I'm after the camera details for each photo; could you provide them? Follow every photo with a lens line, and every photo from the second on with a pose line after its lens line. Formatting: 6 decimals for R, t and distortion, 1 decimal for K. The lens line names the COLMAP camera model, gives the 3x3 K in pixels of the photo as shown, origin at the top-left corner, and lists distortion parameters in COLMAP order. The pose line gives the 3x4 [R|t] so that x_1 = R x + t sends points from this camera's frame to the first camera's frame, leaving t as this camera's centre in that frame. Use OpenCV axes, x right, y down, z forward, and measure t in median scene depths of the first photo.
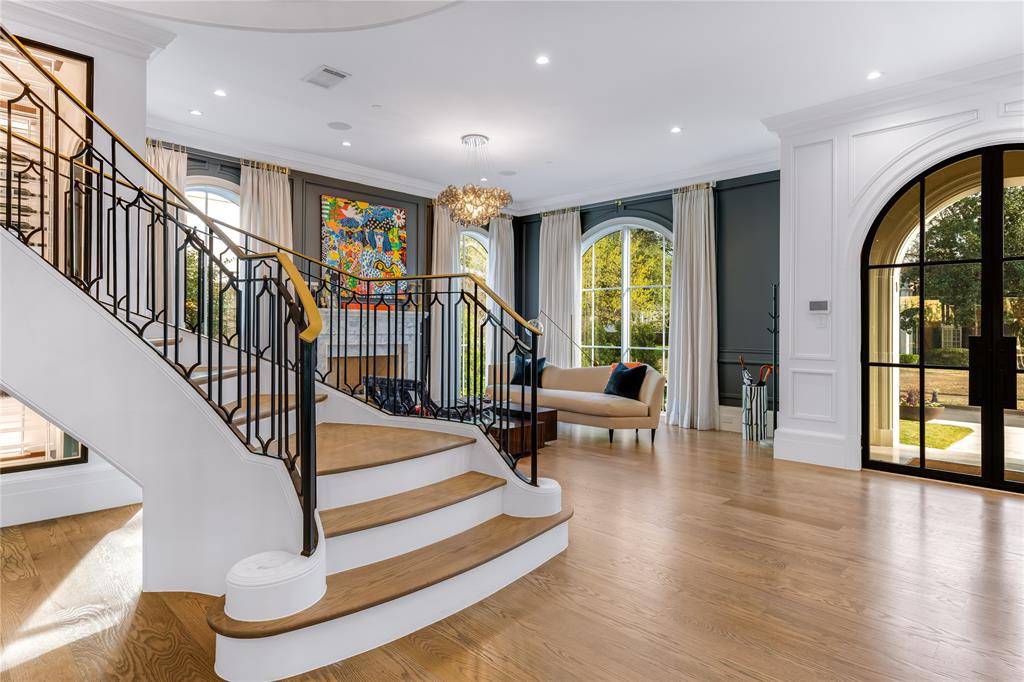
lens RADIAL K [[555.8, 0, 517.4], [0, 555.8, 322.6], [0, 0, 1]] dist [0.002937, 0.001462]
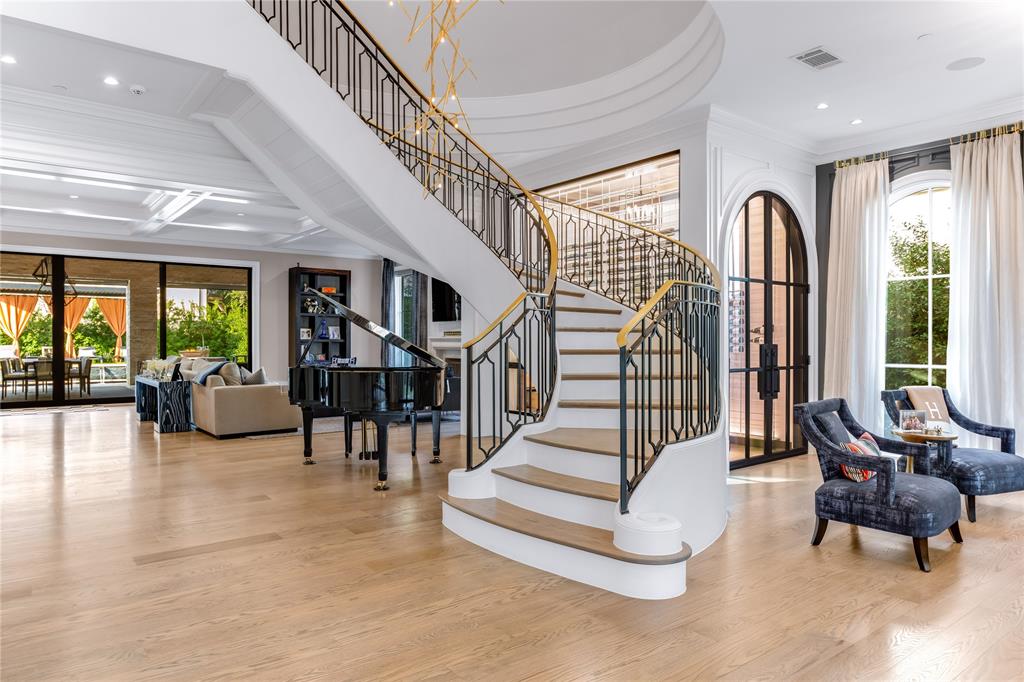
lens RADIAL K [[657.1, 0, 519.2], [0, 657.1, 340.4], [0, 0, 1]] dist [-0.004608, -0.001703]
pose [[-0.128964, -0.006673, -0.991627, 0.555849], [0.009670, 0.999921, -0.007986, 0.009705], [0.991602, -0.010619, -0.128890, 0.484405]]
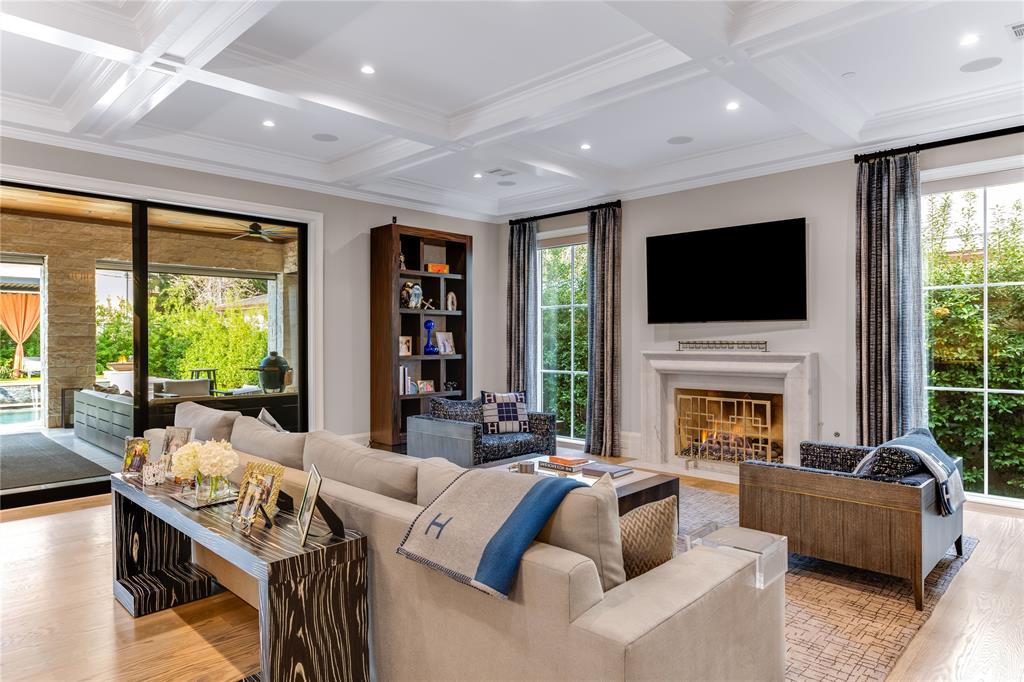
lens RADIAL K [[589.7, 0, 506.0], [0, 589.7, 339.2], [0, 0, 1]] dist [-0.019389, 0.005191]
pose [[0.027259, -0.010236, -0.999576, 0.376536], [0.013624, 0.999858, -0.009868, 0.001411], [0.999536, -0.013349, 0.027395, 0.332262]]
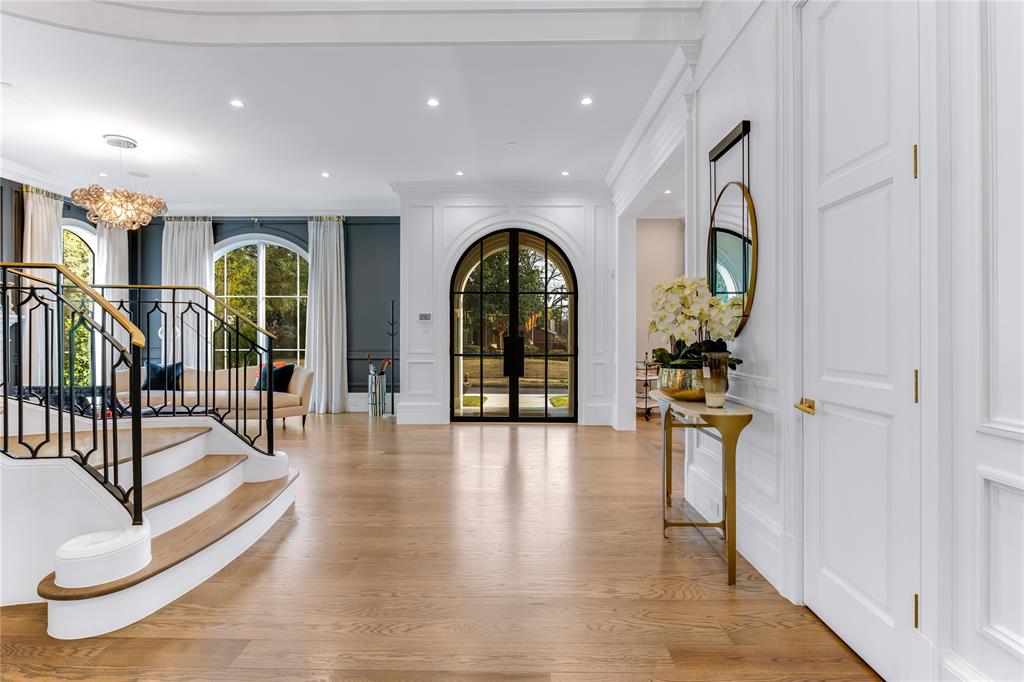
lens RADIAL K [[506.3, 0, 507.6], [0, 506.3, 338.6], [0, 0, 1]] dist [-0.012039, -0.001099]
pose [[0.731869, -0.012804, 0.681325, -0.179629], [-0.003350, 0.999744, 0.022386, -0.003243], [-0.681437, -0.018666, 0.731639, -0.111572]]
